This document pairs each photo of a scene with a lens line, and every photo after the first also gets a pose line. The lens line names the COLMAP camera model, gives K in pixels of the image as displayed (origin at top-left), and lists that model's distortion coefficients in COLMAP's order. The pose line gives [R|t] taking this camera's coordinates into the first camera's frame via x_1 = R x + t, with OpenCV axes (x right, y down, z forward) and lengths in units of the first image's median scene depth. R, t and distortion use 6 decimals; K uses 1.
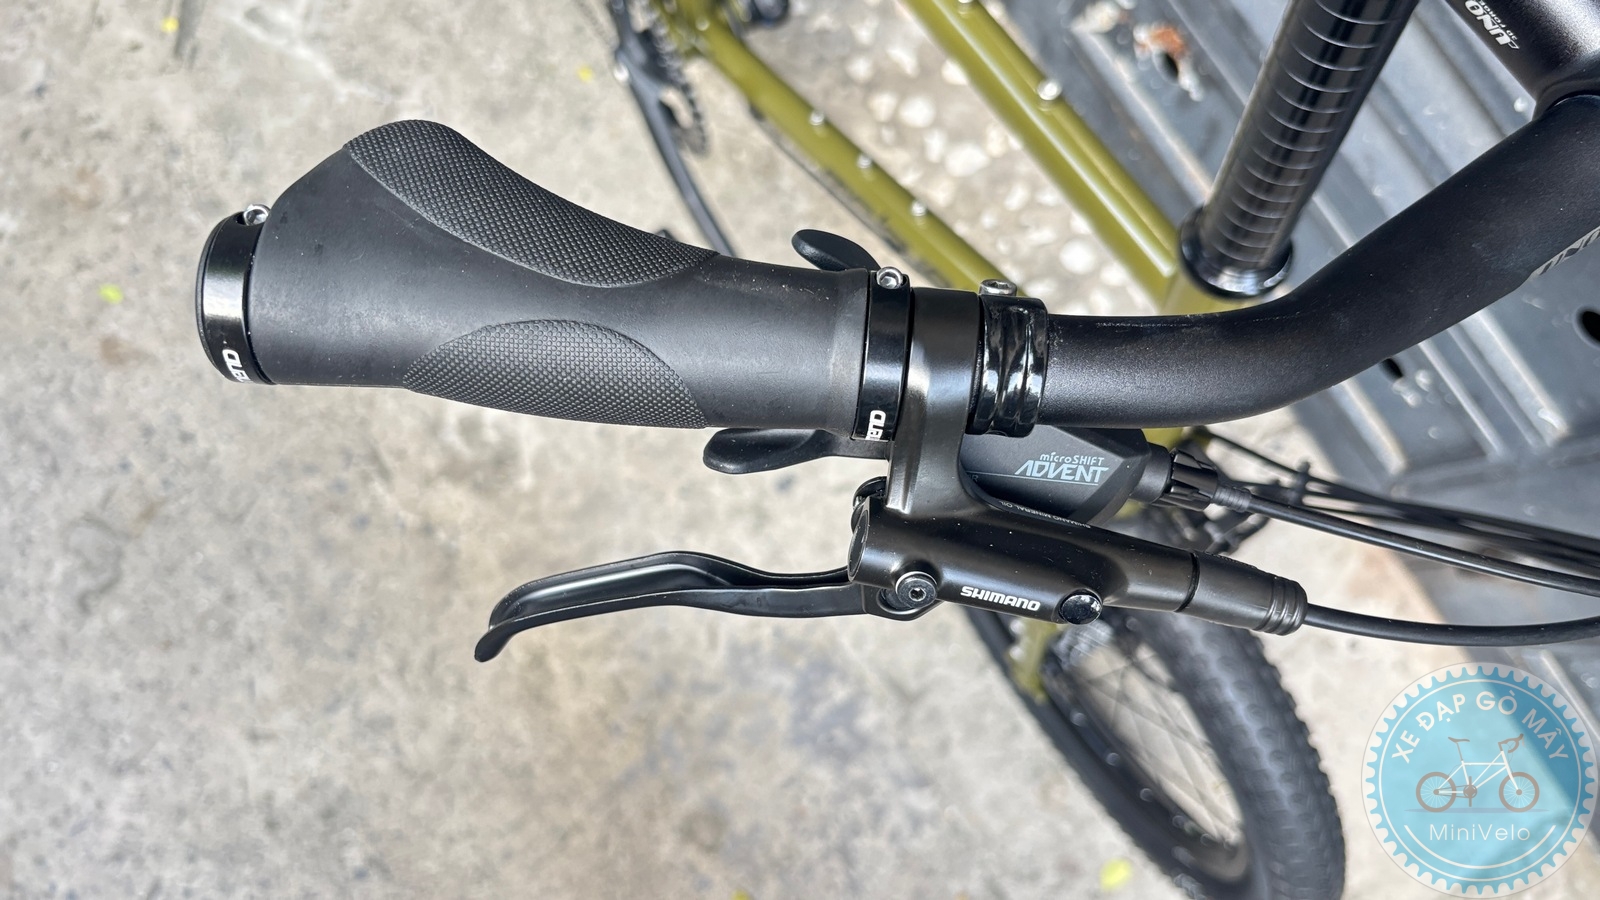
lens RADIAL K [[1219.7, 0, 800.0], [0, 1219.7, 450.0], [0, 0, 1]] dist [0.033651, -0.054237]
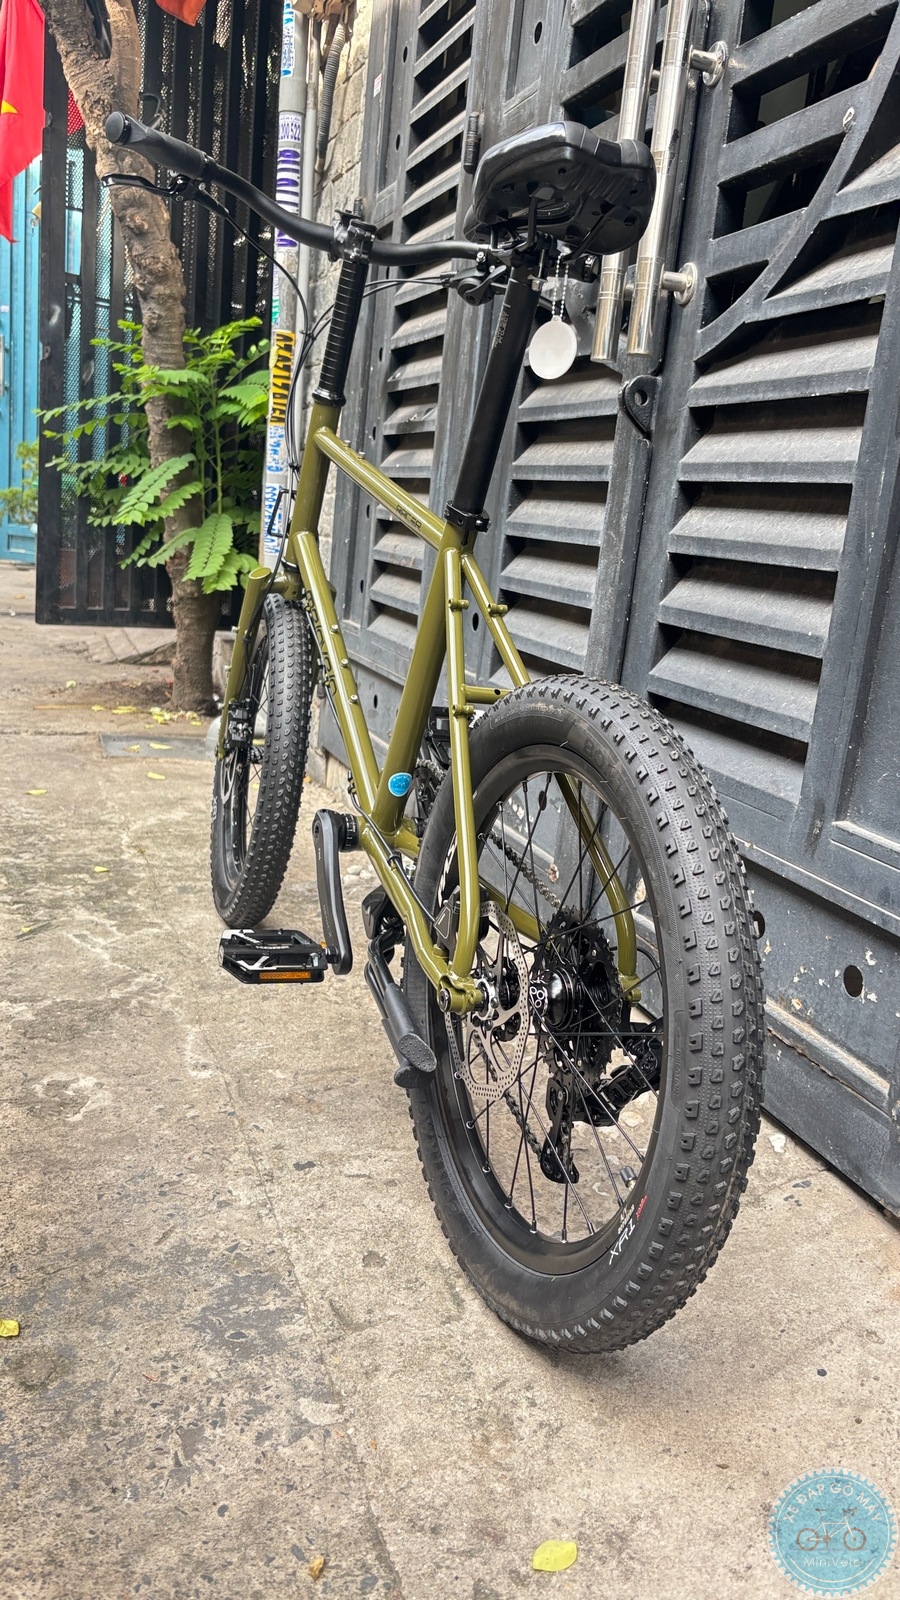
lens RADIAL K [[1230.9, 0, 466.8], [0, 1230.9, 800.0], [0, 0, 1]] dist [0.005010, -0.000935]
pose [[0.967260, 0.094057, -0.235716, 0.327763], [-0.253139, 0.291152, -0.922579, 0.844117], [-0.018145, 0.952042, 0.305429, 0.415450]]
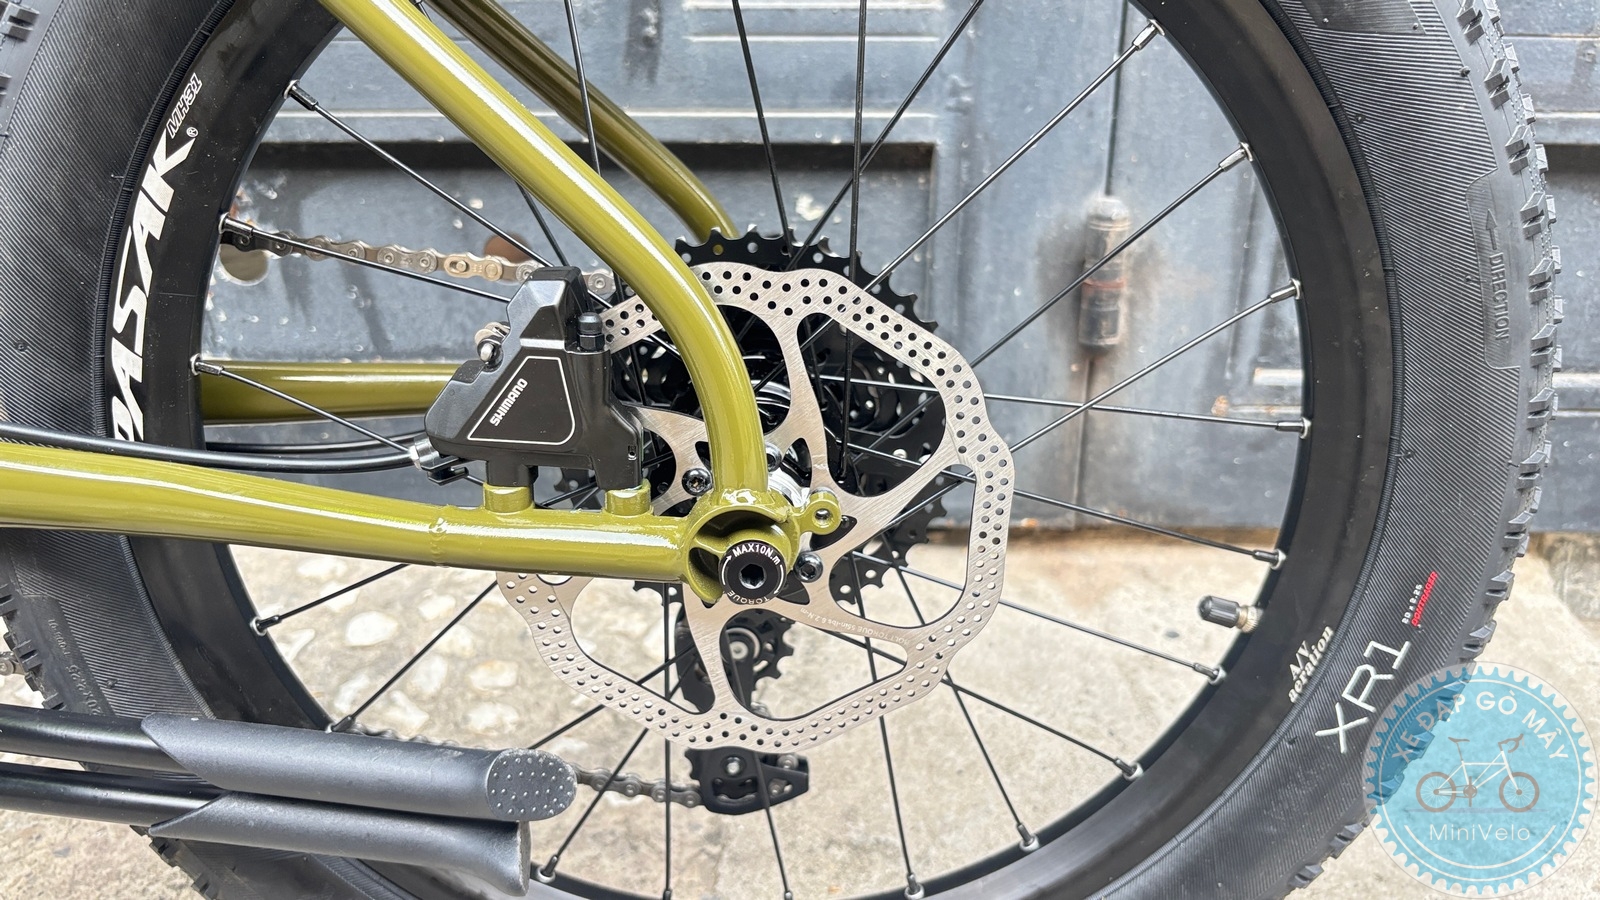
lens RADIAL K [[1230.7, 0, 794.0], [0, 1230.7, 455.3], [0, 0, 1]] dist [0.016989, 0.000857]
pose [[0.600100, -0.362412, 0.713118, -0.046376], [0.798762, 0.319546, -0.509774, 0.283474], [-0.043126, 0.875527, 0.481240, 0.625500]]
